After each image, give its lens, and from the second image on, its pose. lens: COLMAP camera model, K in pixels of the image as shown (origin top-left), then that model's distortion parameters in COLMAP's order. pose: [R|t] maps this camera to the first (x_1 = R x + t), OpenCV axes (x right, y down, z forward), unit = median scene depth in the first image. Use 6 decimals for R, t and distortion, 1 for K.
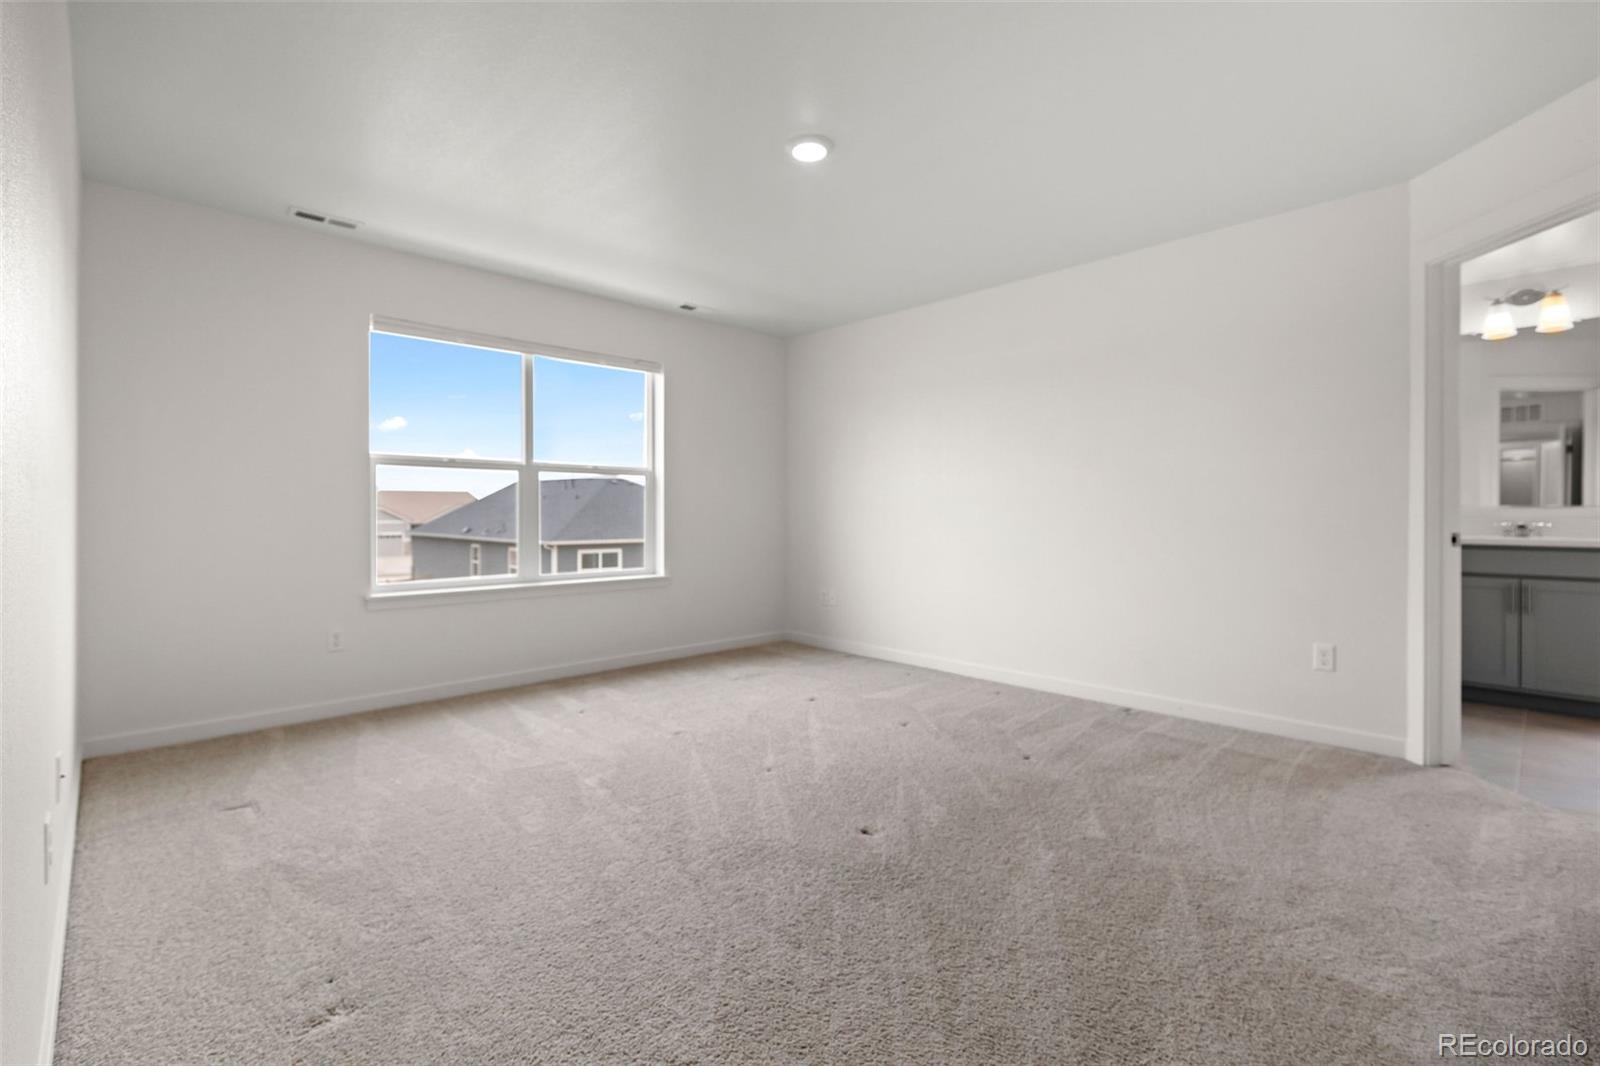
lens RADIAL K [[727.0, 0, 799.4], [0, 727.0, 524.2], [0, 0, 1]] dist [0.010399, 0.000169]
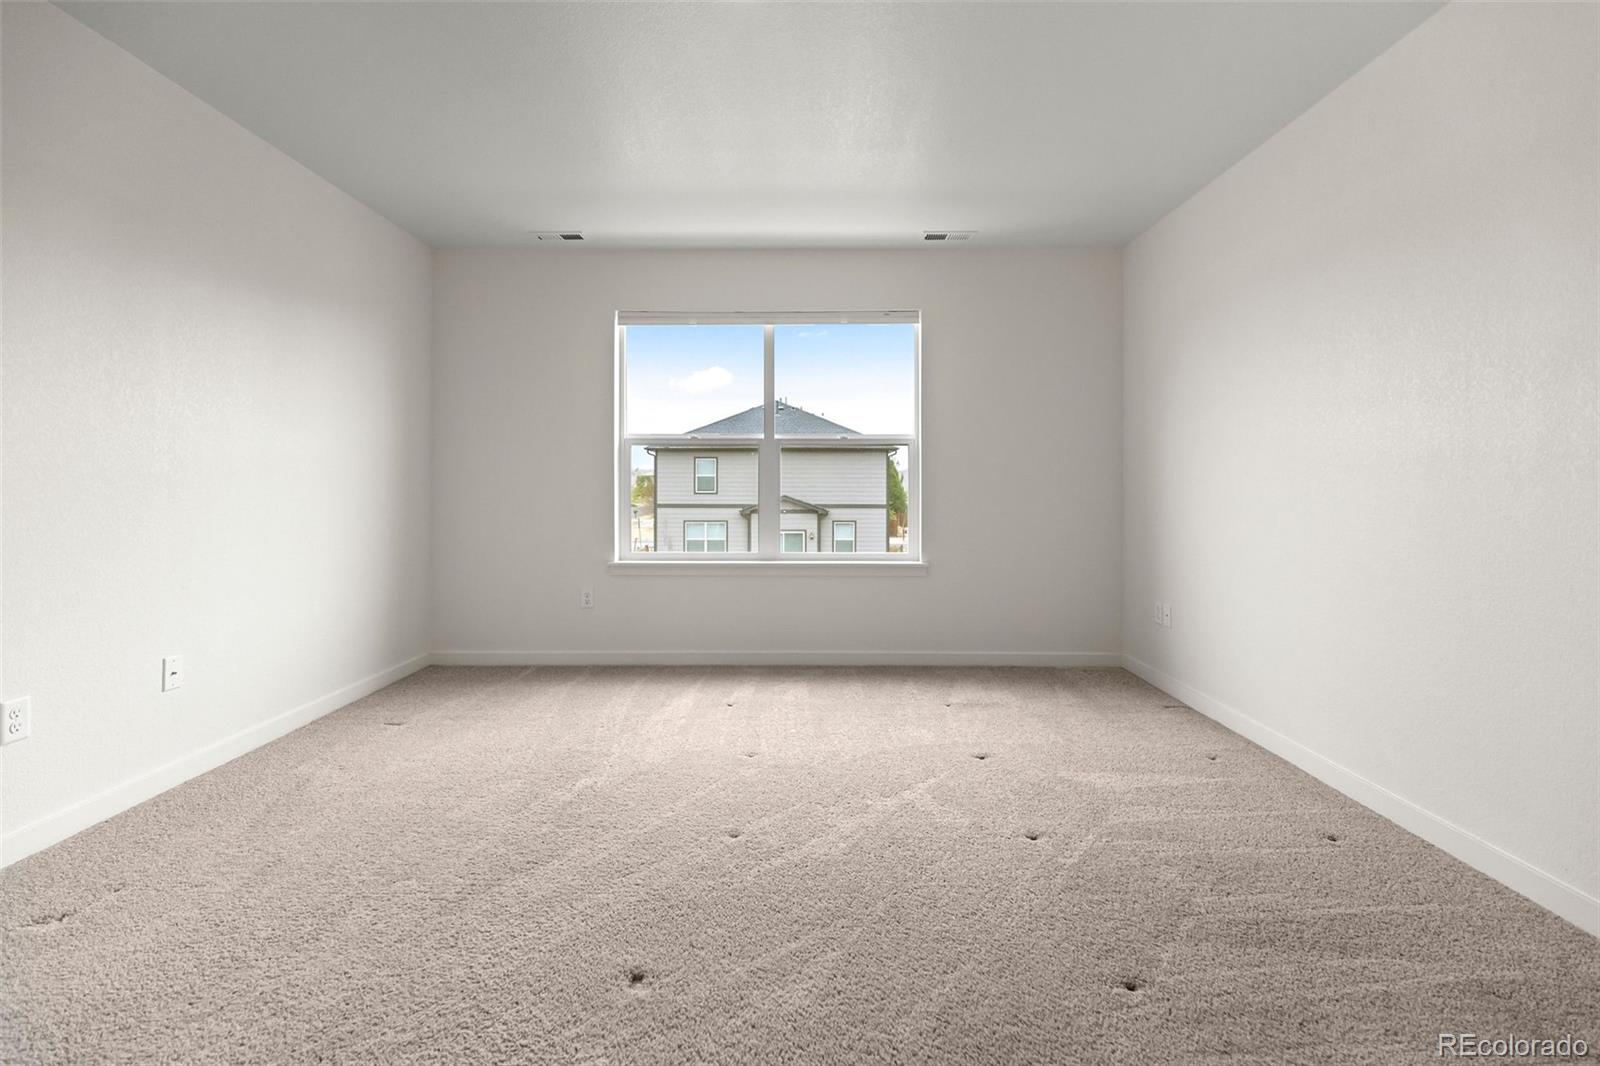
lens RADIAL K [[734.8, 0, 799.0], [0, 734.8, 498.2], [0, 0, 1]] dist [0.001720, -0.000139]
pose [[0.713011, 0.009372, -0.701090, 0.404761], [-0.012300, 0.999924, 0.000858, -0.005127], [0.701045, 0.008012, 0.713072, 0.392632]]
